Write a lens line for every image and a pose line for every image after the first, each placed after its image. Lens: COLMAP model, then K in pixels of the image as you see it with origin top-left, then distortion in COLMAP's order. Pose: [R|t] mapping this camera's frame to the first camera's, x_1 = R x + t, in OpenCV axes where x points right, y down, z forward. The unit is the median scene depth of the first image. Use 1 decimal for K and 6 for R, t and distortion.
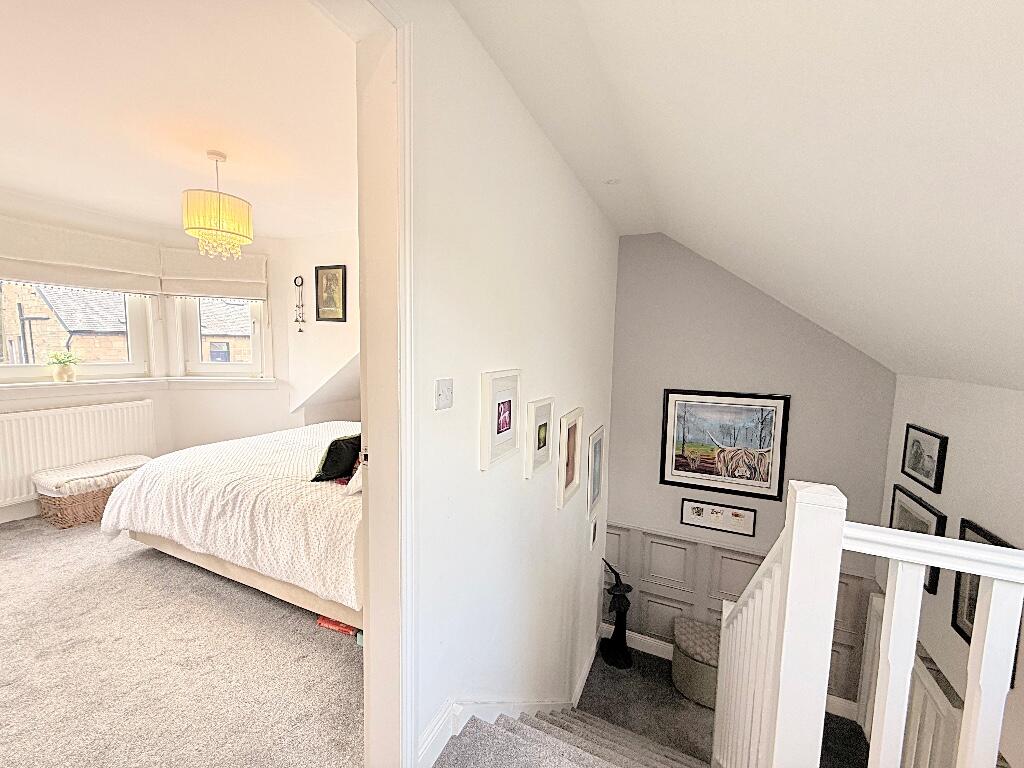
lens RADIAL K [[409.5, 0, 512.0], [0, 409.5, 384.0], [0, 0, 1]] dist [-0.001232, 0.000372]
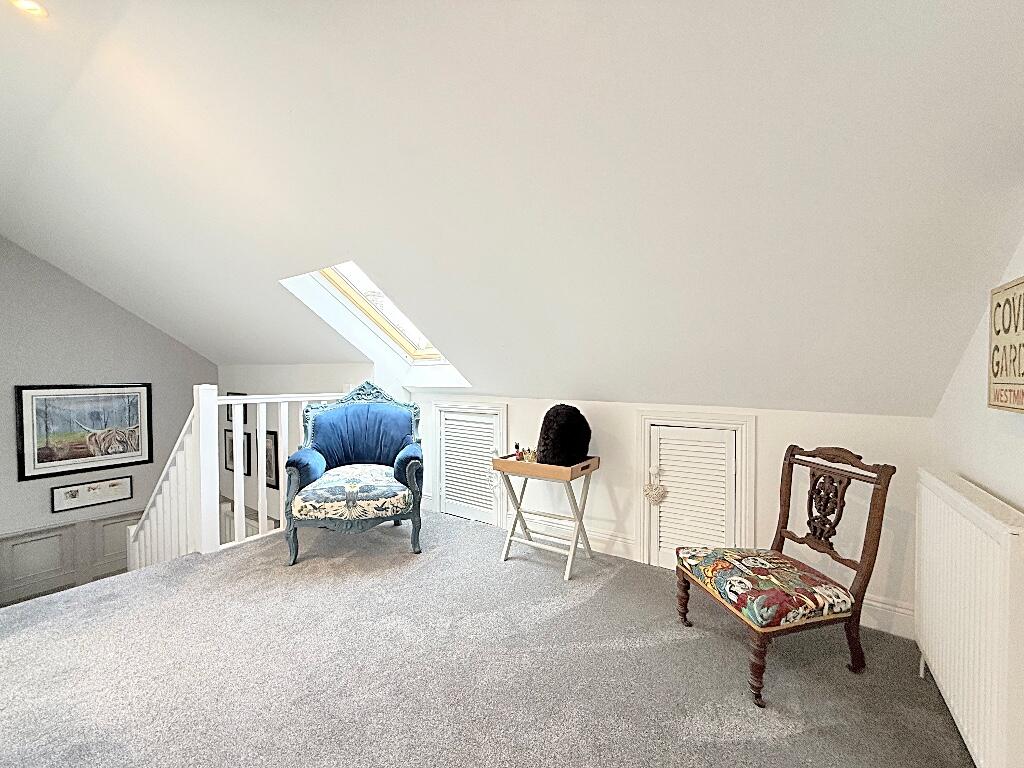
lens RADIAL K [[409.5, 0, 512.0], [0, 409.5, 384.0], [0, 0, 1]] dist [-0.001232, 0.000372]
pose [[0.171897, -0.040991, 0.984262, -0.503228], [0.095921, 0.995083, 0.024689, 0.123662], [-0.980434, 0.090167, 0.174983, -0.463387]]
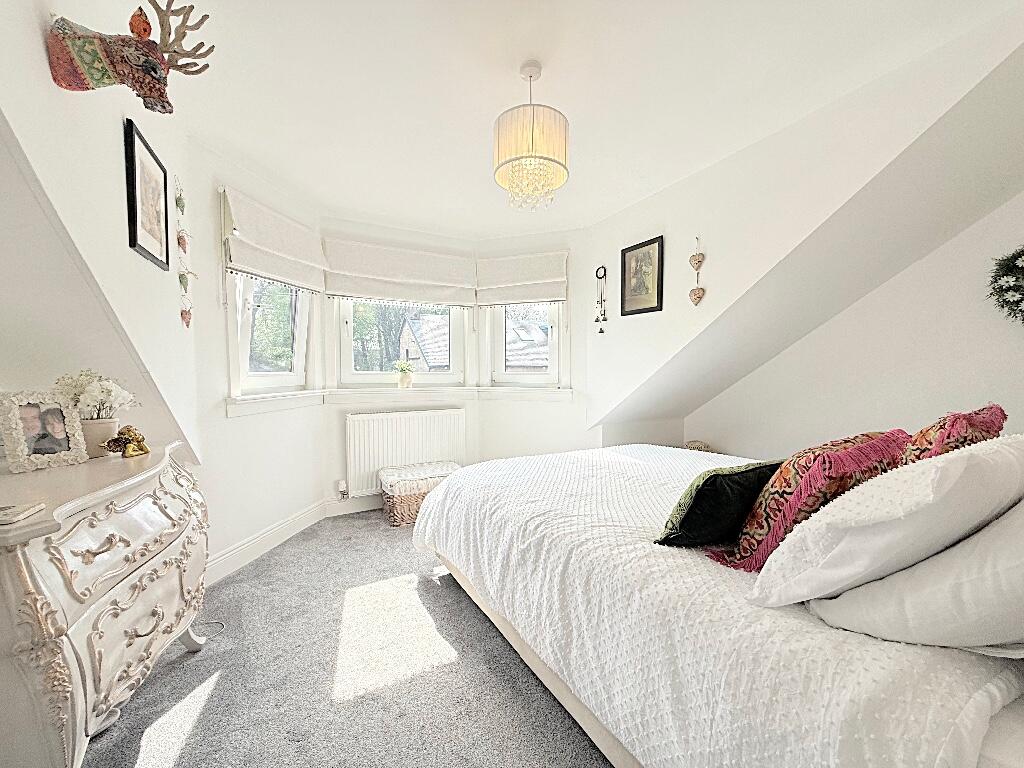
lens RADIAL K [[412.3, 0, 511.3], [0, 412.3, 383.0], [0, 0, 1]] dist [-0.000014, -0.000151]
pose [[0.807582, -0.010825, -0.589656, -0.229595], [-0.033692, 0.997352, -0.064453, 0.045335], [0.588792, 0.071917, 0.805078, 0.302654]]
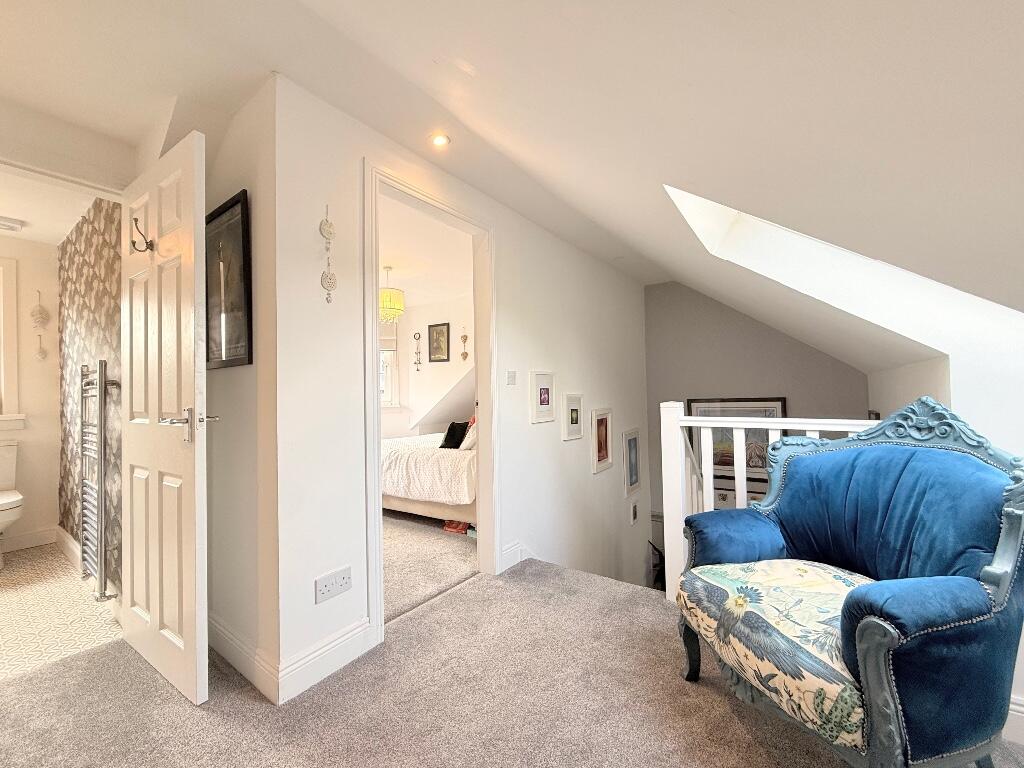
lens RADIAL K [[427.0, 0, 509.6], [0, 427.0, 382.1], [0, 0, 1]] dist [0.015930, 0.000054]
pose [[0.979512, -0.045840, -0.196101, 0.113925], [0.021076, 0.991736, -0.126552, 0.141483], [0.200281, 0.119826, 0.972383, -0.500535]]
